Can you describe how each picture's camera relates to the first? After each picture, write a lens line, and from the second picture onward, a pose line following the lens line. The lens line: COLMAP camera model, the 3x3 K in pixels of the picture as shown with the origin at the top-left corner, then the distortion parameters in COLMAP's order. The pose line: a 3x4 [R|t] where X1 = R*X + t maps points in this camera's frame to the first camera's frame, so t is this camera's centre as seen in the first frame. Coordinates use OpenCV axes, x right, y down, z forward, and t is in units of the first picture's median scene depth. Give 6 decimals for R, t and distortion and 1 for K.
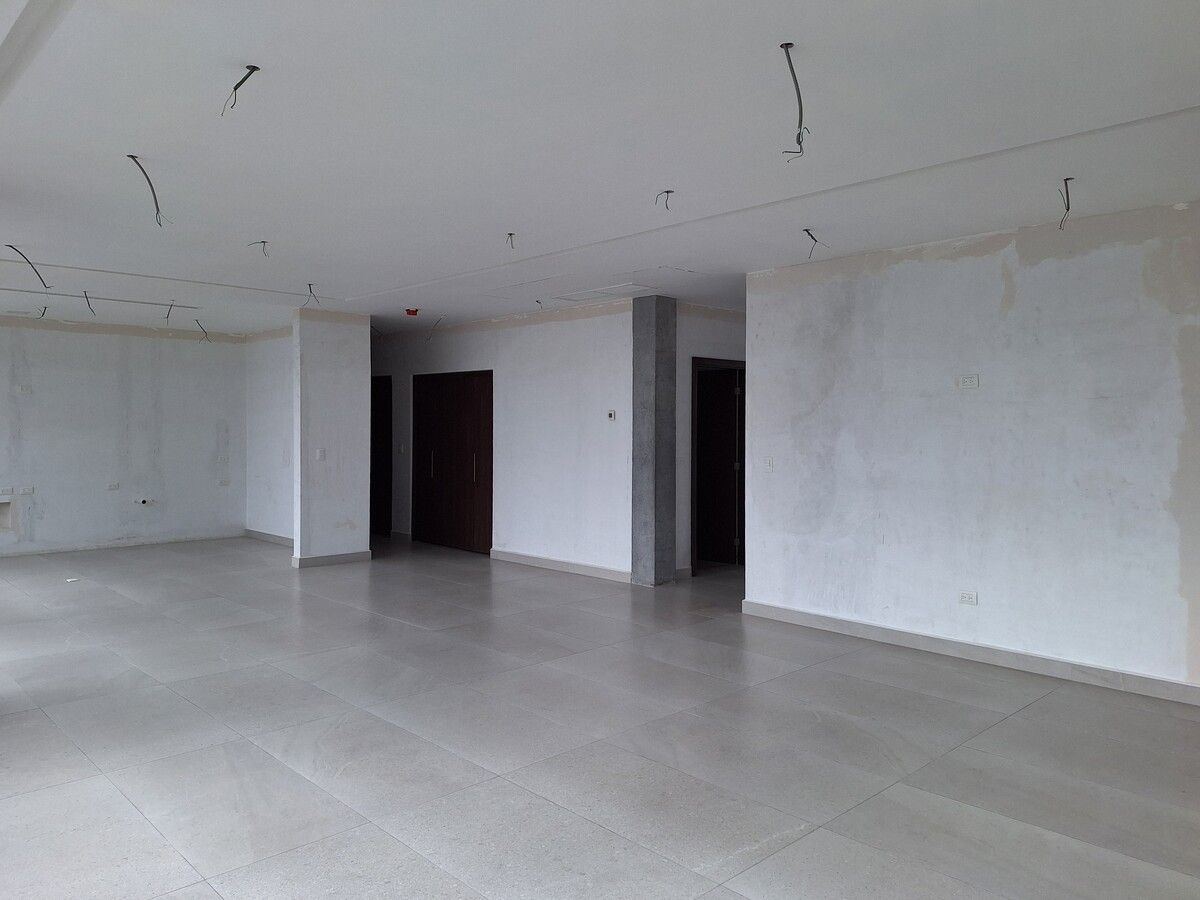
lens RADIAL K [[836.0, 0, 622.8], [0, 836.0, 448.7], [0, 0, 1]] dist [0.019022, 0.000151]
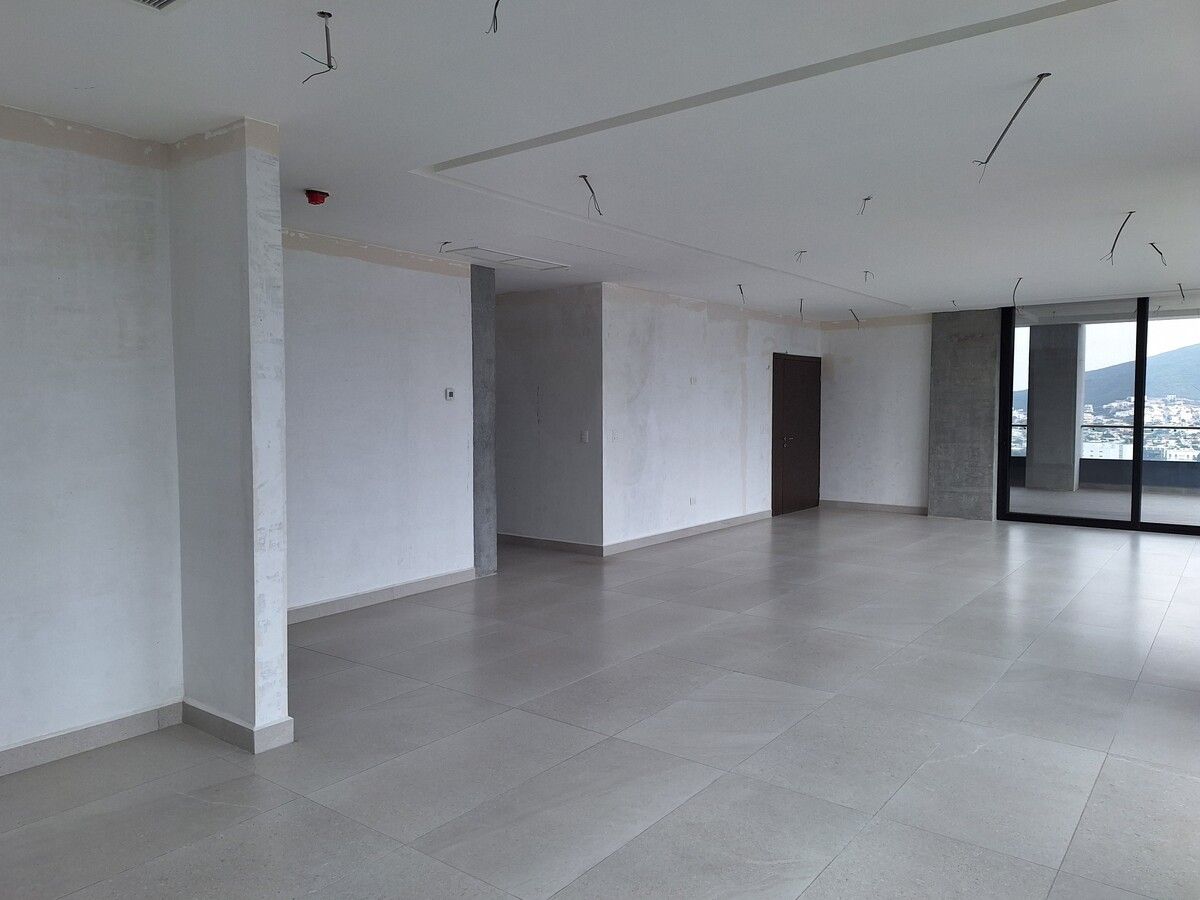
lens RADIAL K [[836.0, 0, 622.8], [0, 836.0, 448.7], [0, 0, 1]] dist [0.019022, 0.000151]
pose [[-0.156264, -0.055946, 0.986130, -1.080946], [0.025086, 0.997848, 0.060586, -0.038414], [-0.987397, 0.034205, -0.154524, 1.164258]]
